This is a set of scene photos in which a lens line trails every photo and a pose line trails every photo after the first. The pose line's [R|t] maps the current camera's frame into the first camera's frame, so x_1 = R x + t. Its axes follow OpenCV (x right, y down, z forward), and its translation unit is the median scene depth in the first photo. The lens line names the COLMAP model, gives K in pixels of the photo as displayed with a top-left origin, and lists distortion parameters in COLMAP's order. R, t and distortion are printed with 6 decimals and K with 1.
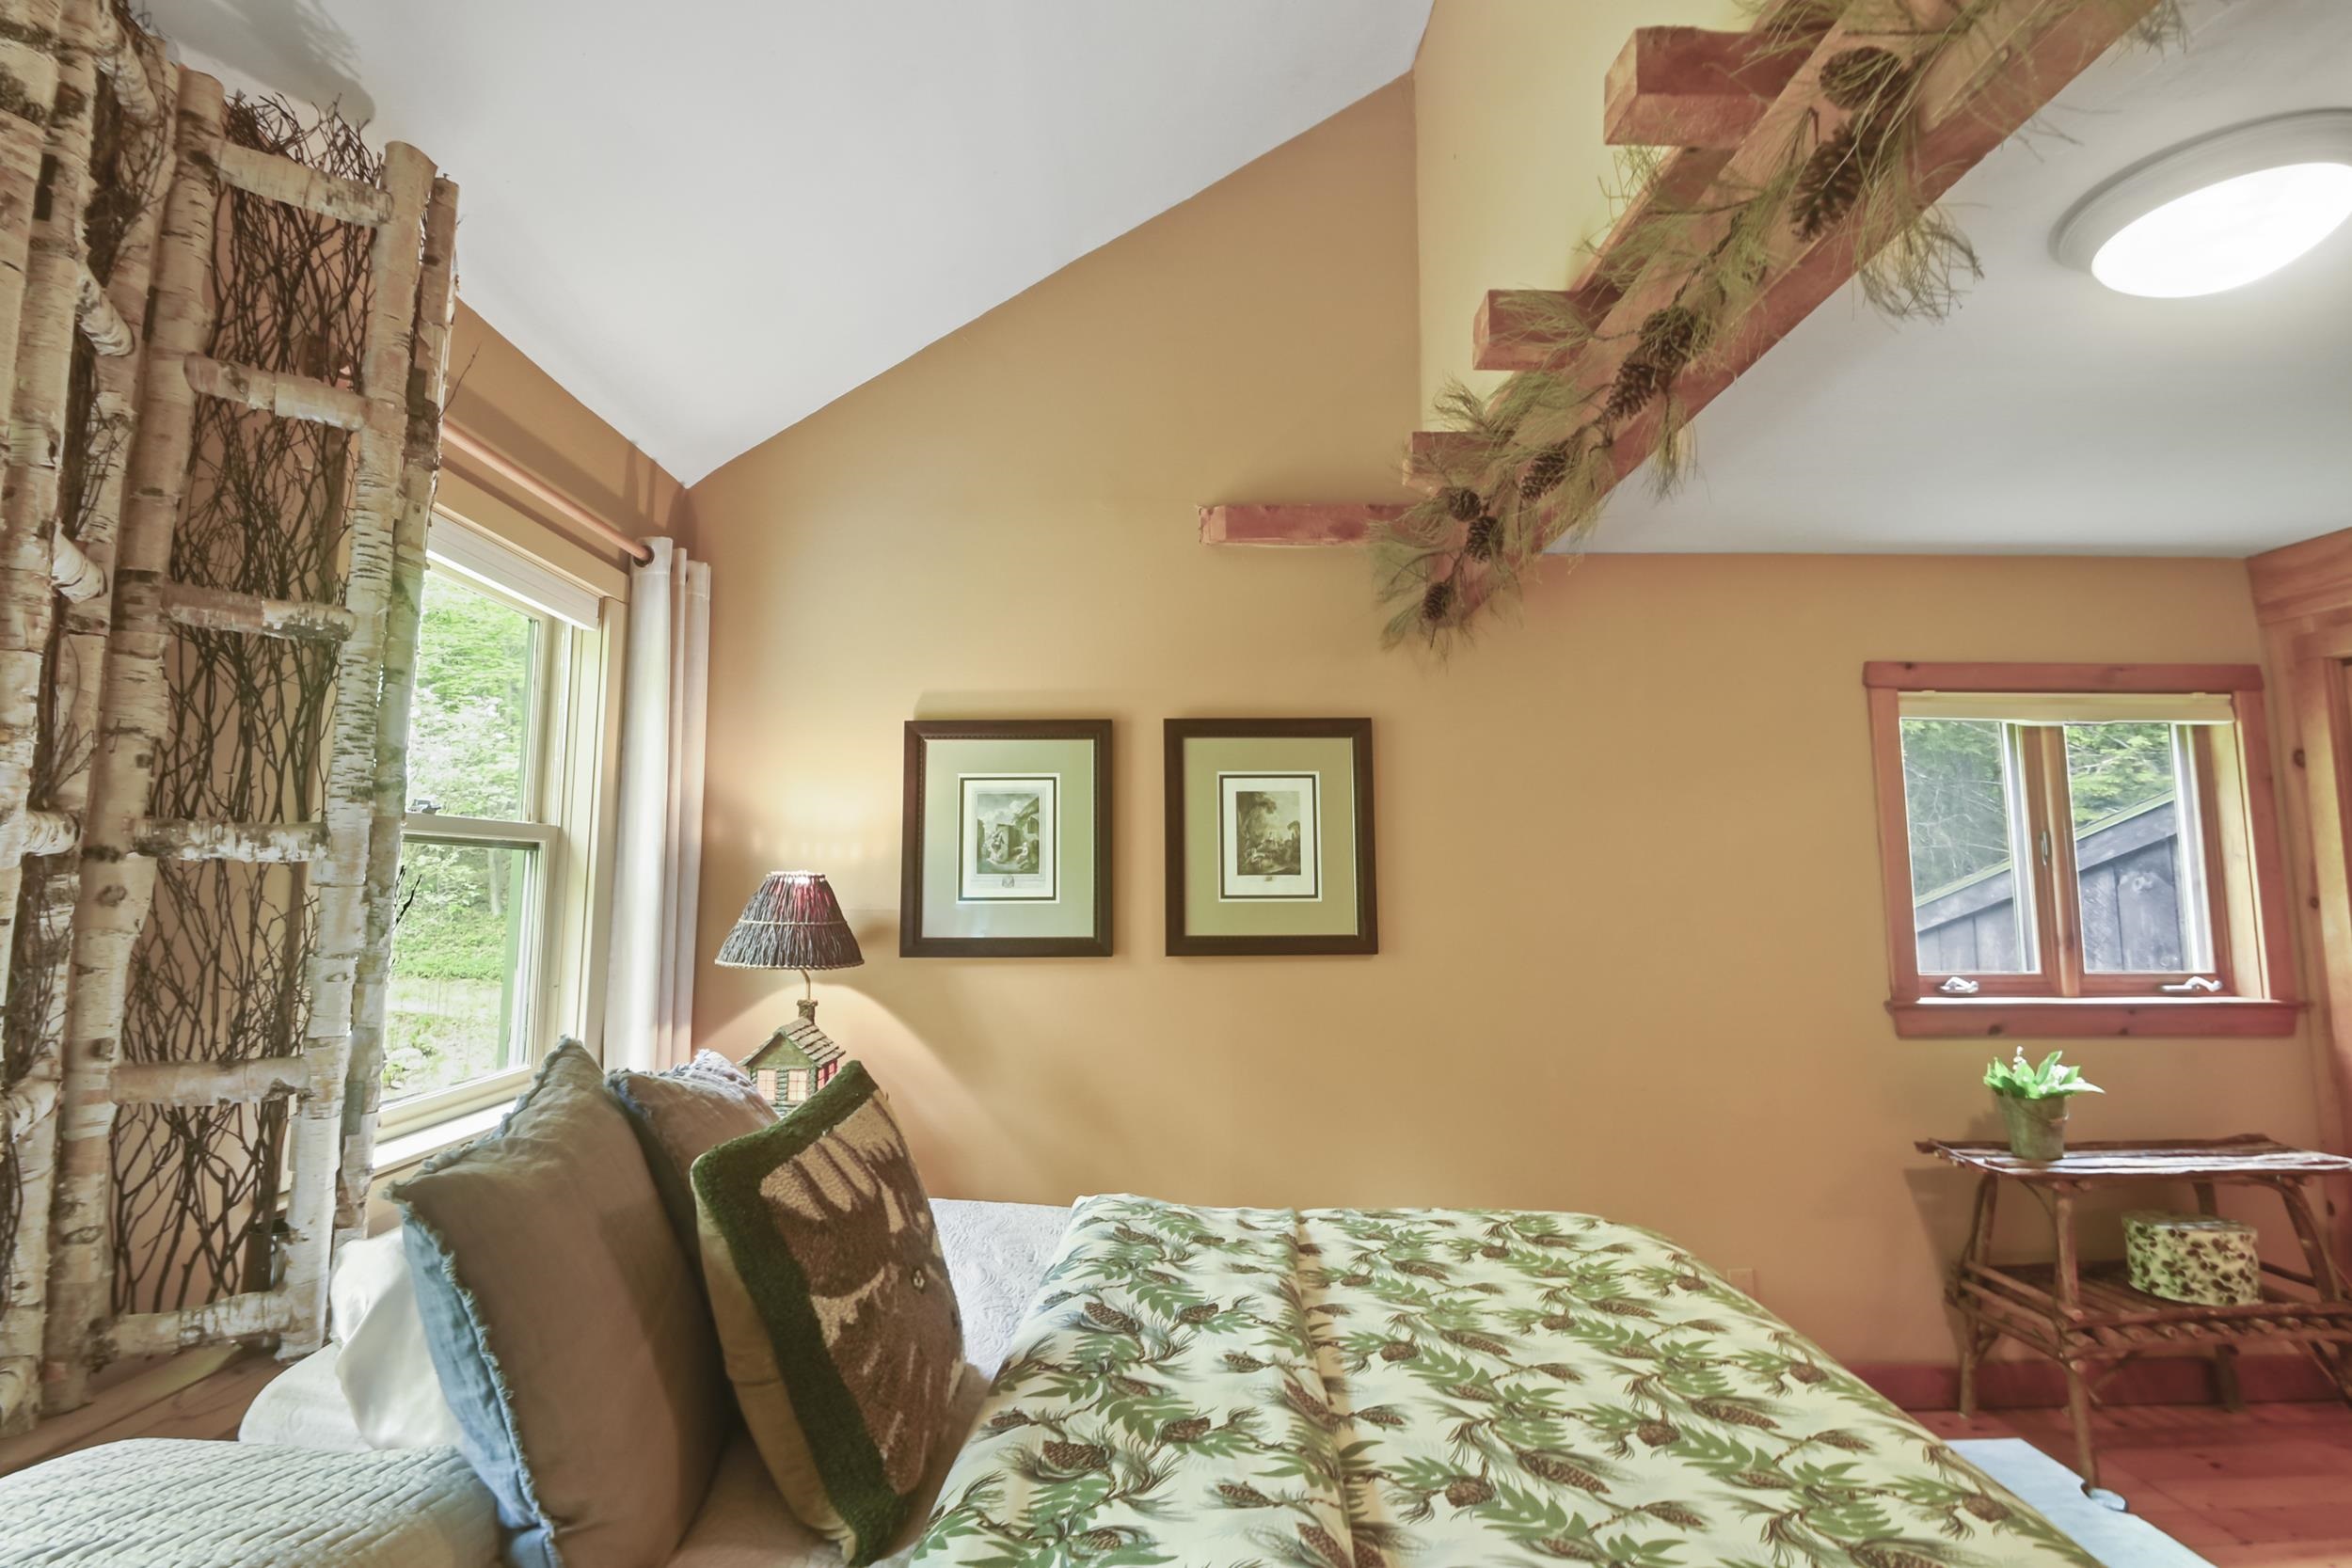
lens RADIAL K [[1075.6, 0, 1176.0], [0, 1075.6, 784.0], [0, 0, 1]] dist [-0.002963, -0.001191]
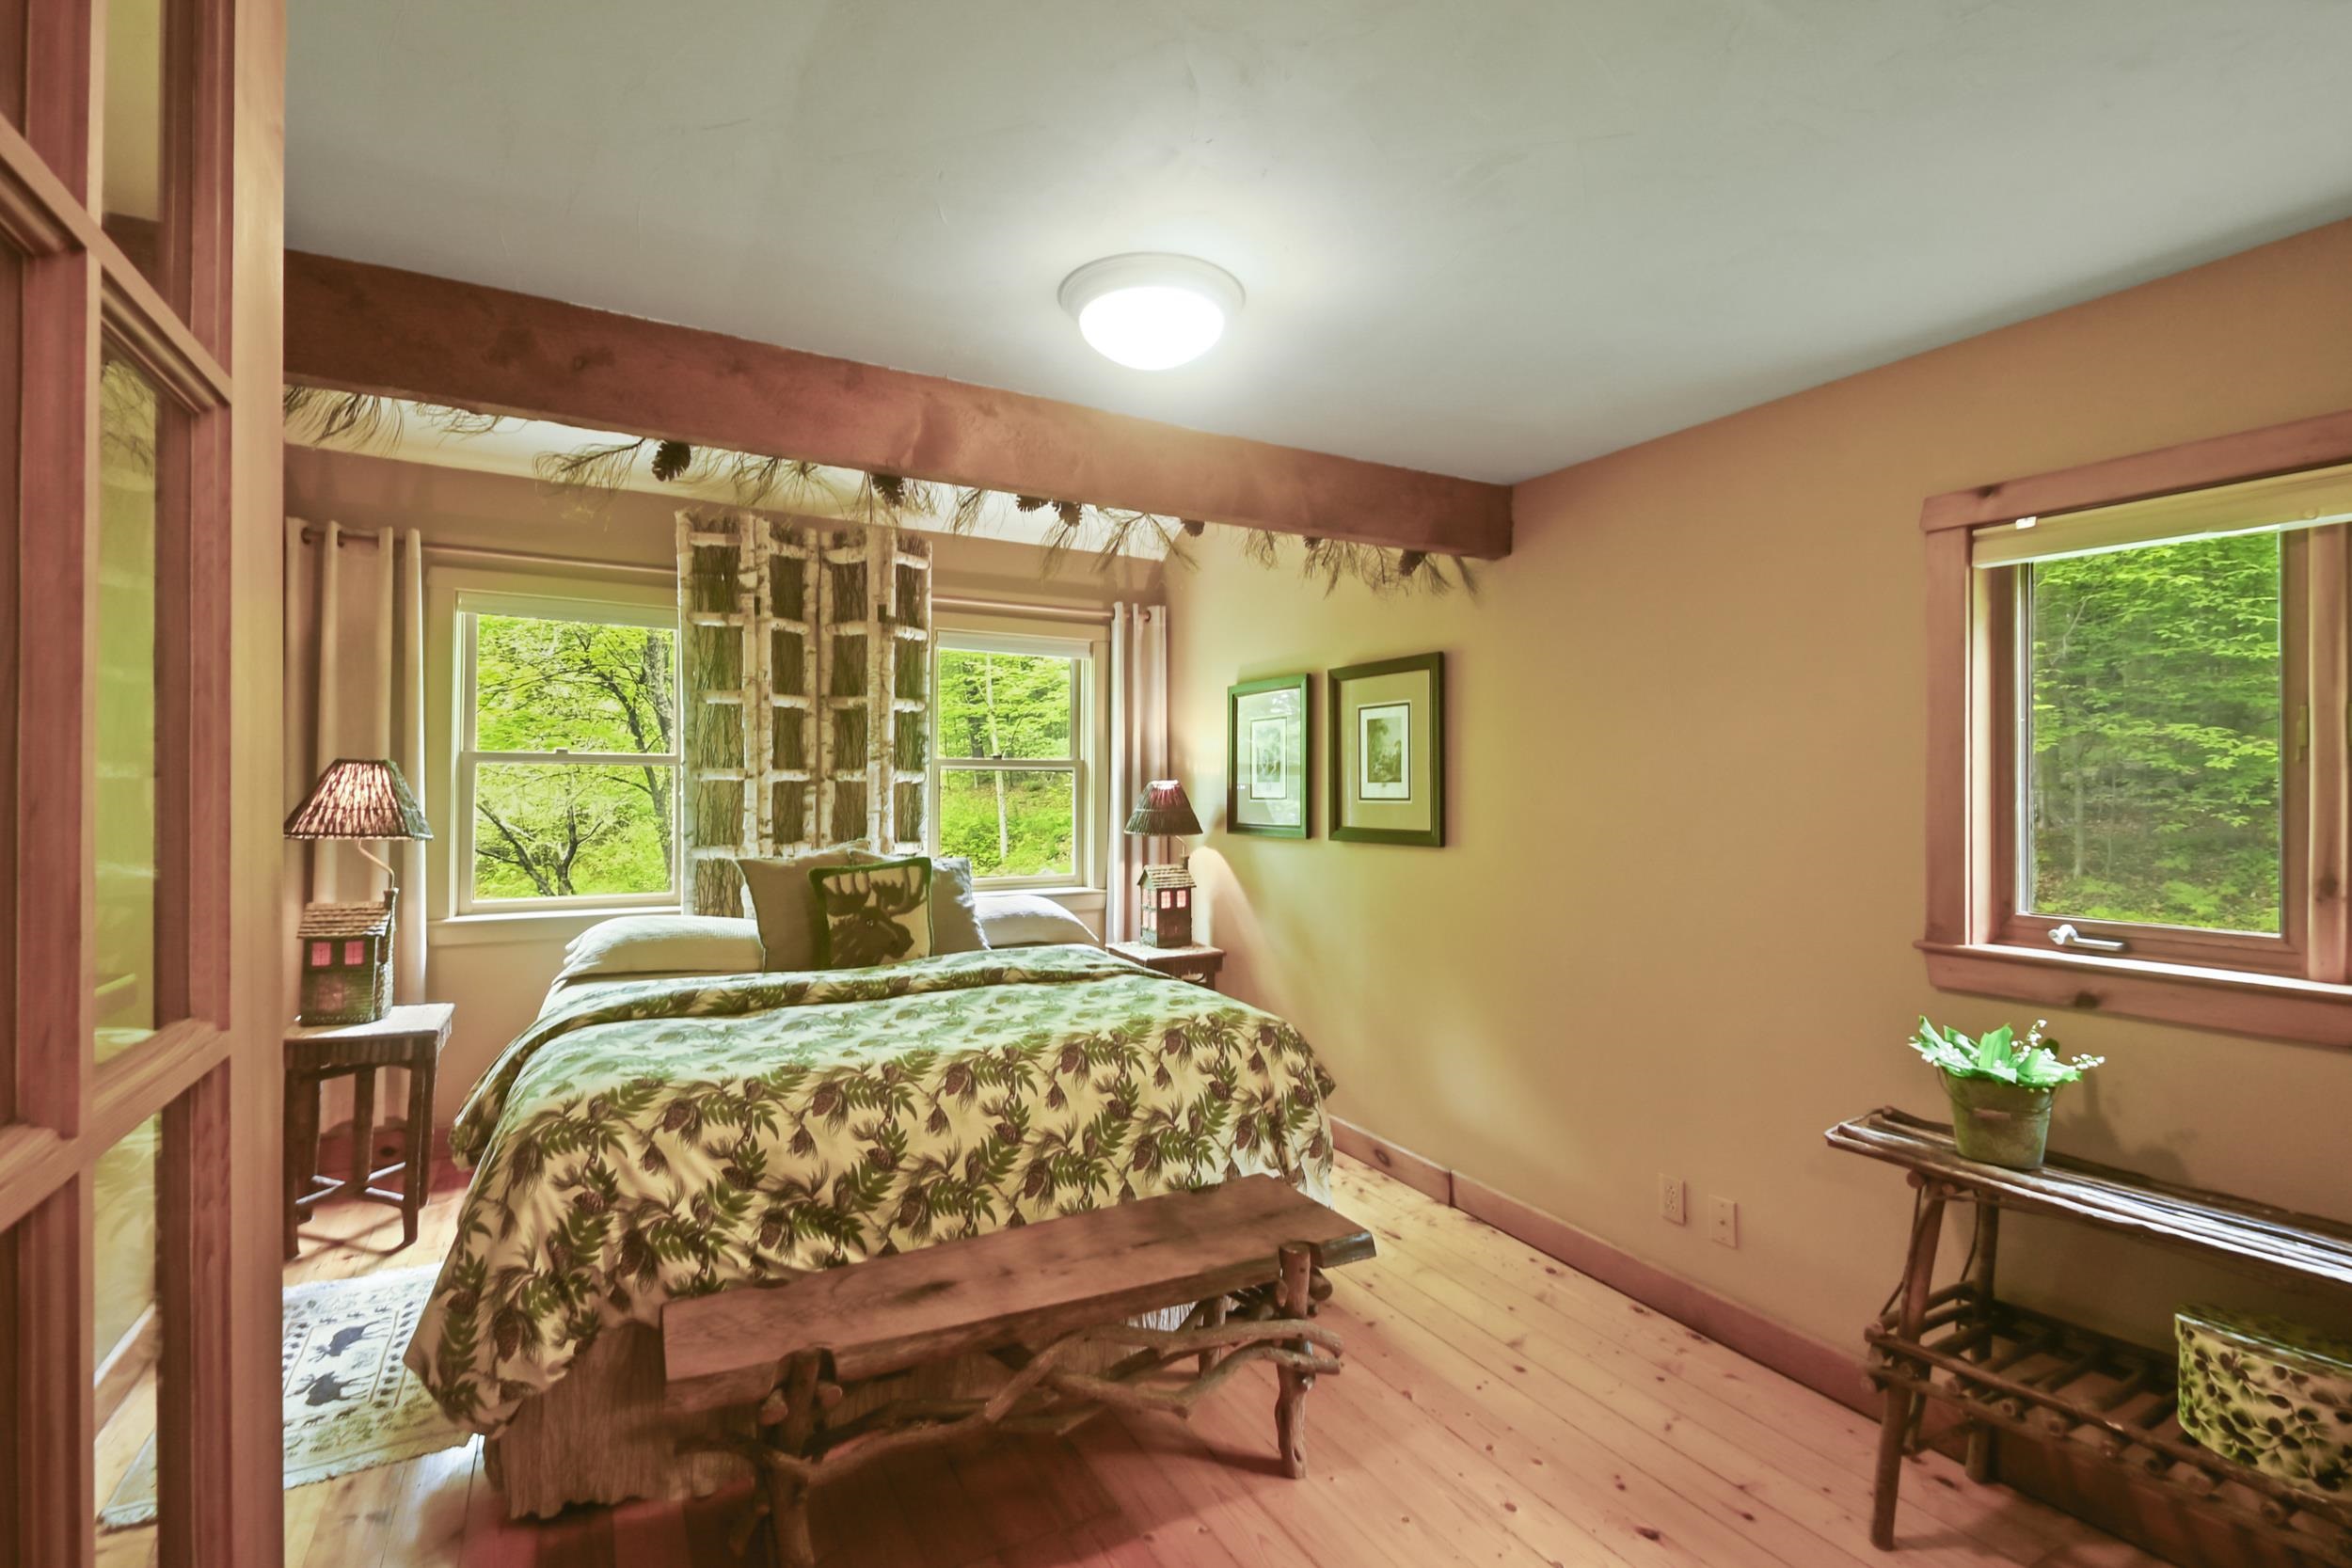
lens RADIAL K [[1075.6, 0, 1176.0], [0, 1075.6, 784.0], [0, 0, 1]] dist [-0.002963, -0.001191]
pose [[0.468623, -0.001507, -0.883397, 1.122030], [0.082405, 0.995713, 0.042015, 0.011233], [0.879546, -0.092486, 0.466738, 0.174505]]
